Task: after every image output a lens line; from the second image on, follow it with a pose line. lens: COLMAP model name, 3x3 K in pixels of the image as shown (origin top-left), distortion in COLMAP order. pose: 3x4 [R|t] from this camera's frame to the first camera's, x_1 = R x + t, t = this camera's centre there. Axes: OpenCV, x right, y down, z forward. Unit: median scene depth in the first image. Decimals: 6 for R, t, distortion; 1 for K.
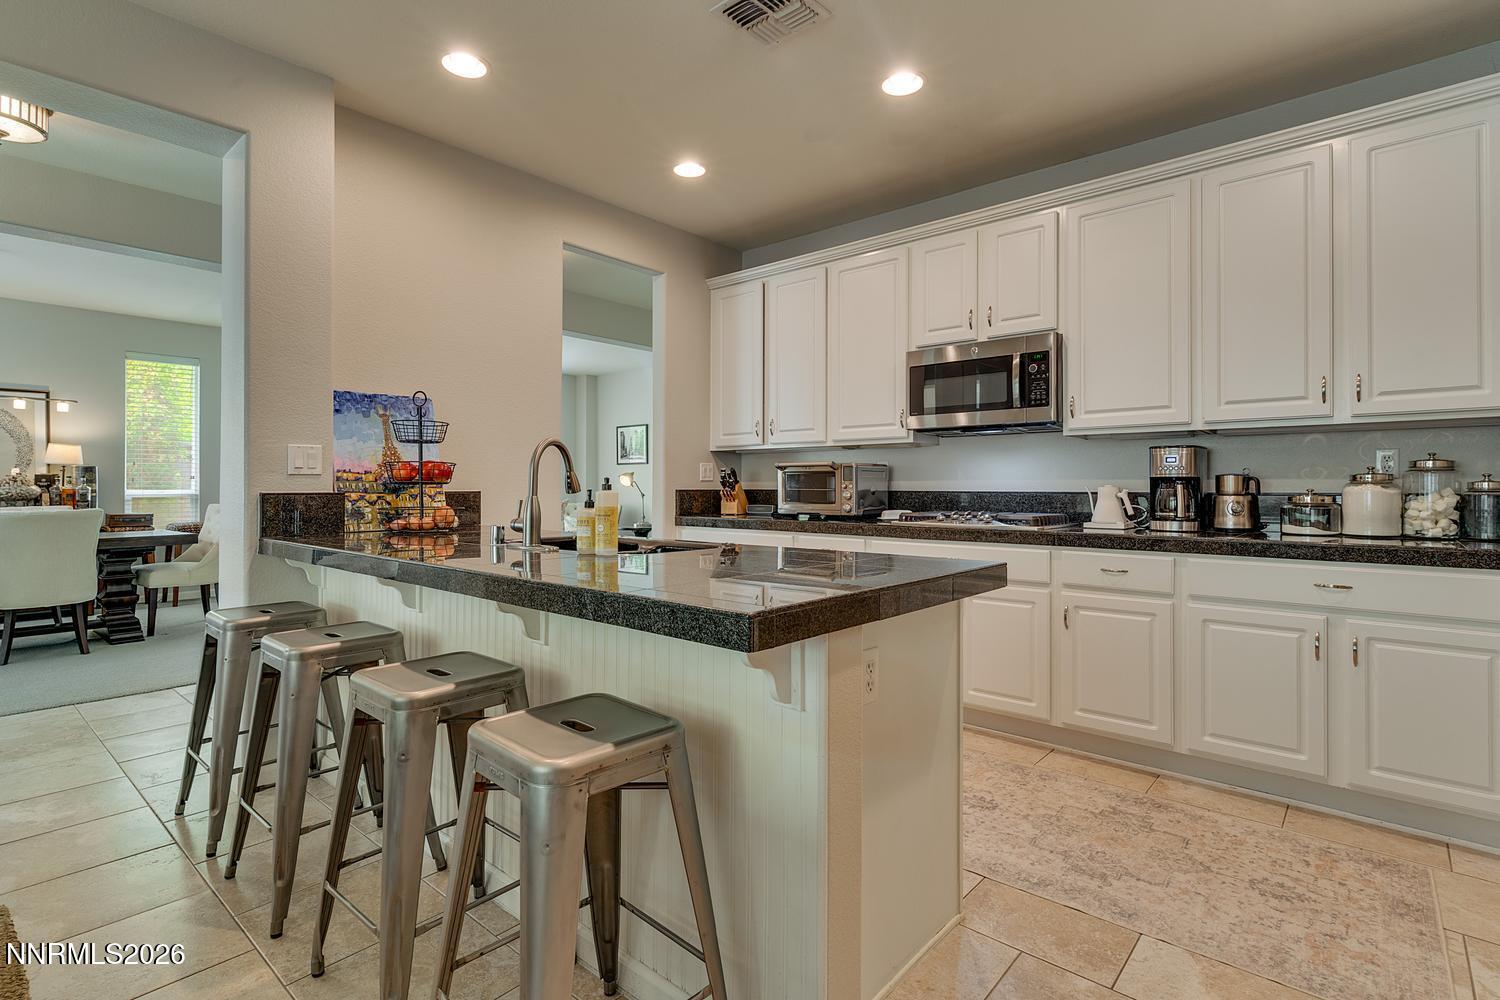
lens RADIAL K [[723.7, 0, 742.9], [0, 723.7, 486.9], [0, 0, 1]] dist [-0.000603, 0.001937]
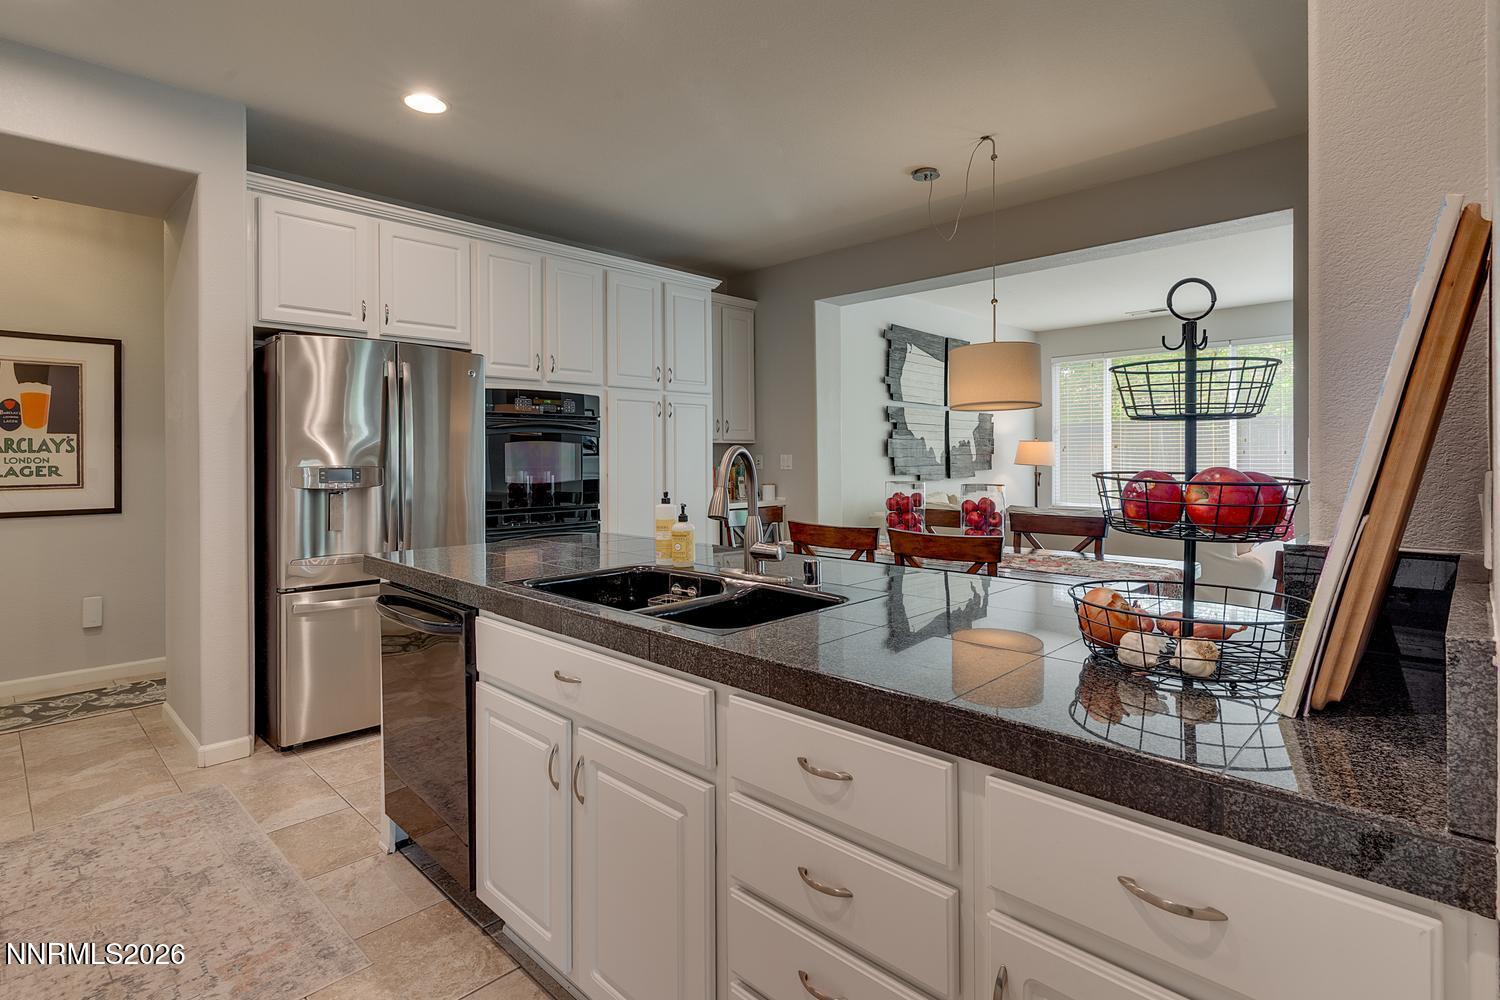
lens RADIAL K [[723.7, 0, 733.9], [0, 723.7, 454.1], [0, 0, 1]] dist [-0.000603, 0.001937]
pose [[-0.998424, 0.002815, 0.056059, -0.232715], [0.002482, 0.999979, -0.006017, -0.042028], [-0.056074, -0.005868, -0.998409, 1.381839]]
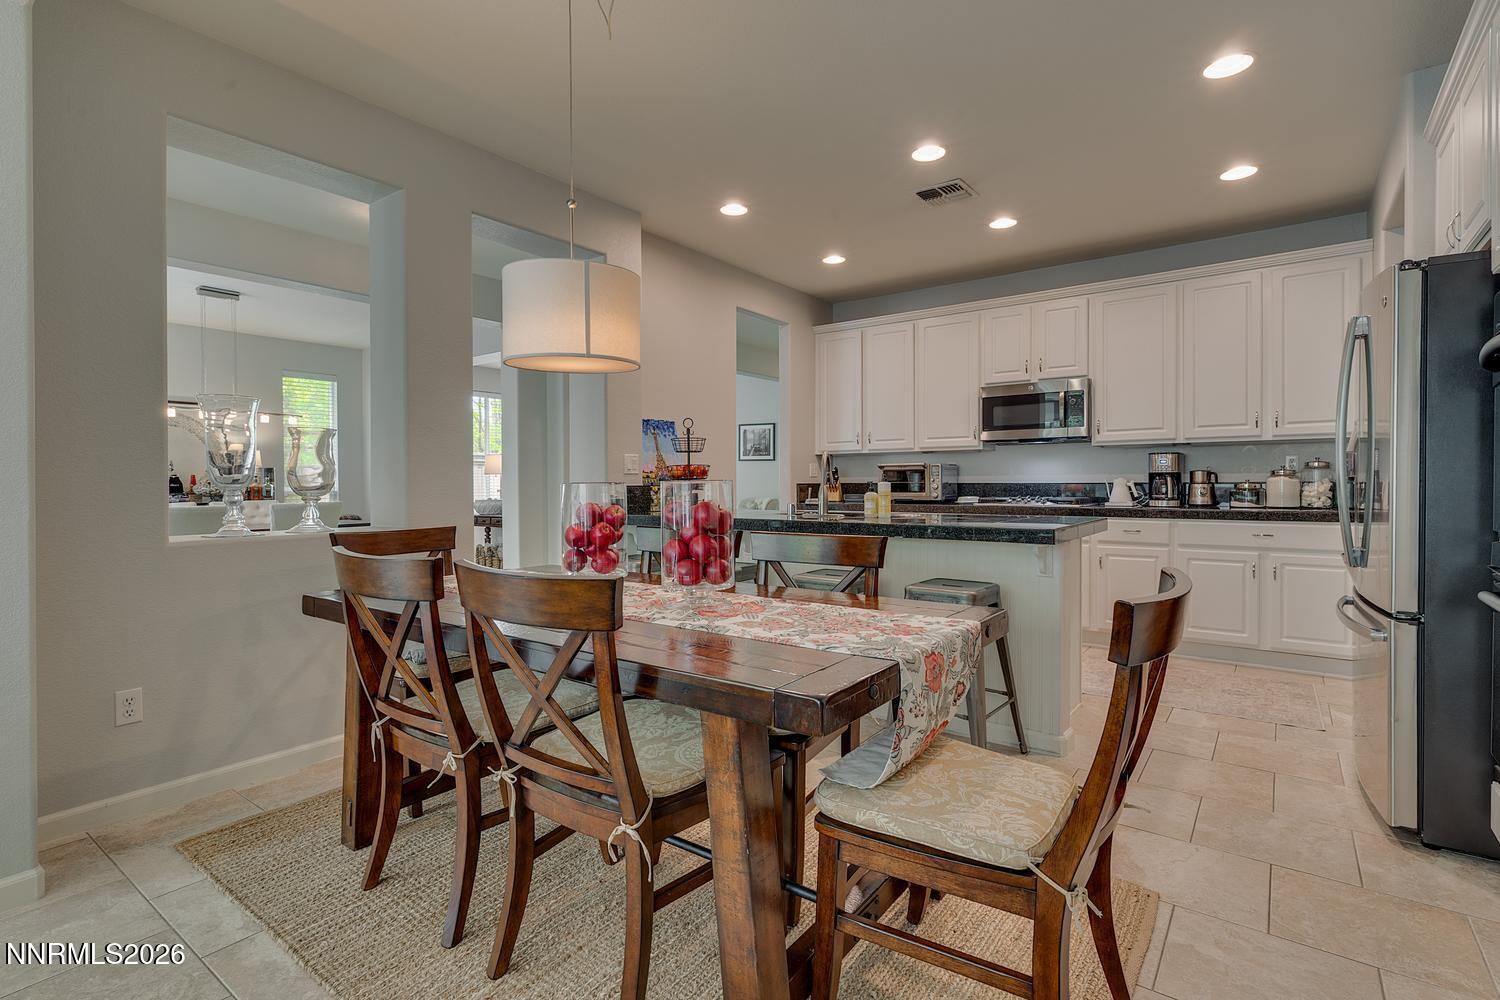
lens RADIAL K [[723.7, 0, 725.0], [0, 723.7, 496.0], [0, 0, 1]] dist [-0.000603, 0.001937]
pose [[0.997566, -0.007201, 0.069352, -0.475206], [0.005977, 0.999823, 0.017840, 0.003828], [-0.069468, -0.017382, 0.997433, -0.514633]]
